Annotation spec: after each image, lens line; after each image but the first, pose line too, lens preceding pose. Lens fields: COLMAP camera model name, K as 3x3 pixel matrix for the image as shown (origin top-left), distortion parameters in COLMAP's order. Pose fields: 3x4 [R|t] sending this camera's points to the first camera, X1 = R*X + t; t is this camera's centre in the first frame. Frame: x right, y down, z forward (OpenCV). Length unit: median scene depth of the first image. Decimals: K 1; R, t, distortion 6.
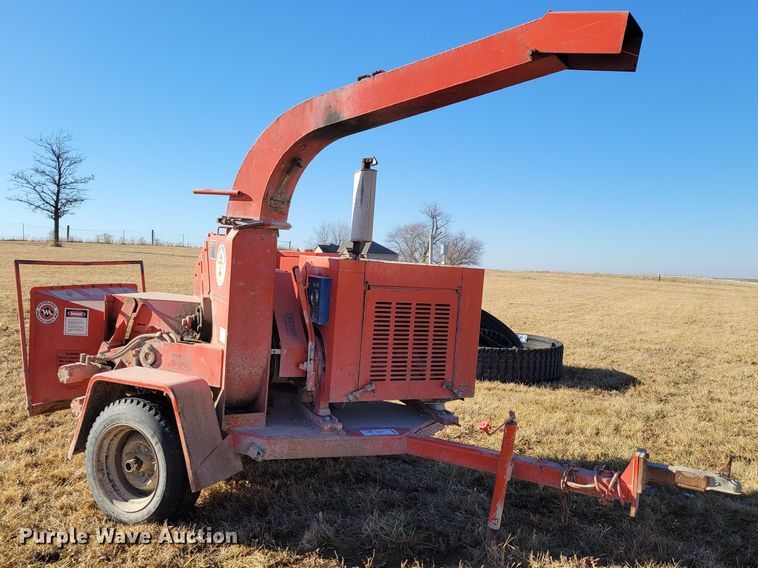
lens RADIAL K [[666.5, 0, 379.0], [0, 666.5, 284.0], [0, 0, 1]] dist [0.071127, 0.004743]
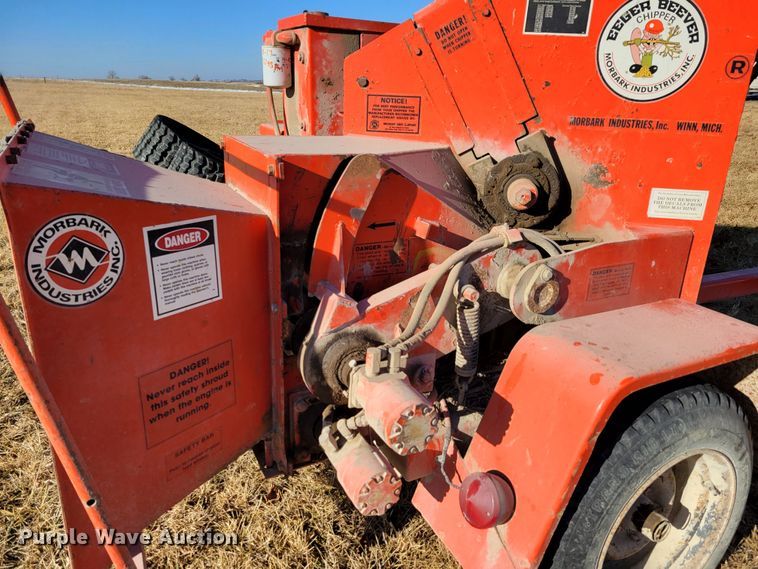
lens RADIAL K [[566.0, 0, 387.8], [0, 566.0, 292.2], [0, 0, 1]] dist [0.046740, -0.002327]
pose [[0.575855, -0.312374, 0.755522, -0.676415], [0.038853, 0.933539, 0.356363, -0.020305], [-0.816628, -0.175859, 0.549720, 0.912233]]
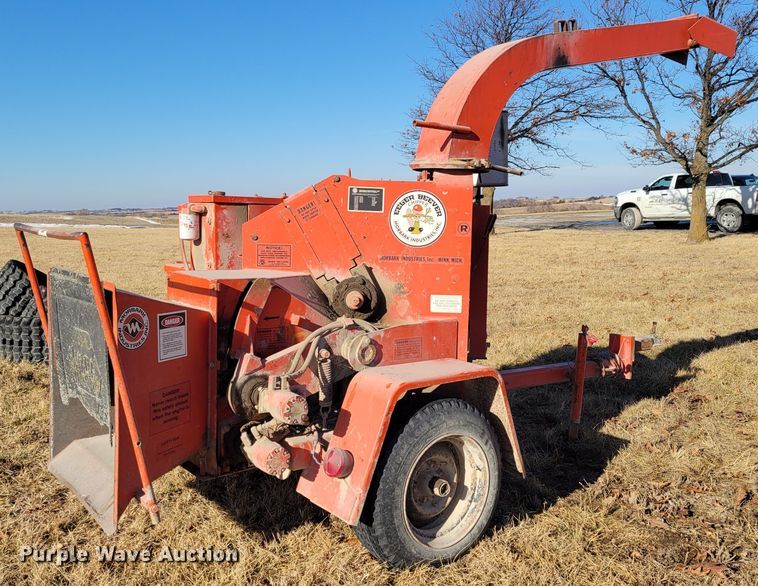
lens RADIAL K [[762.0, 0, 370.4], [0, 762.0, 283.8], [0, 0, 1]] dist [0.056705, -0.009044]
pose [[0.434156, -0.126868, 0.891859, -1.081210], [0.051607, 0.991910, 0.115978, -0.059742], [-0.899358, -0.004326, 0.437191, 0.661787]]
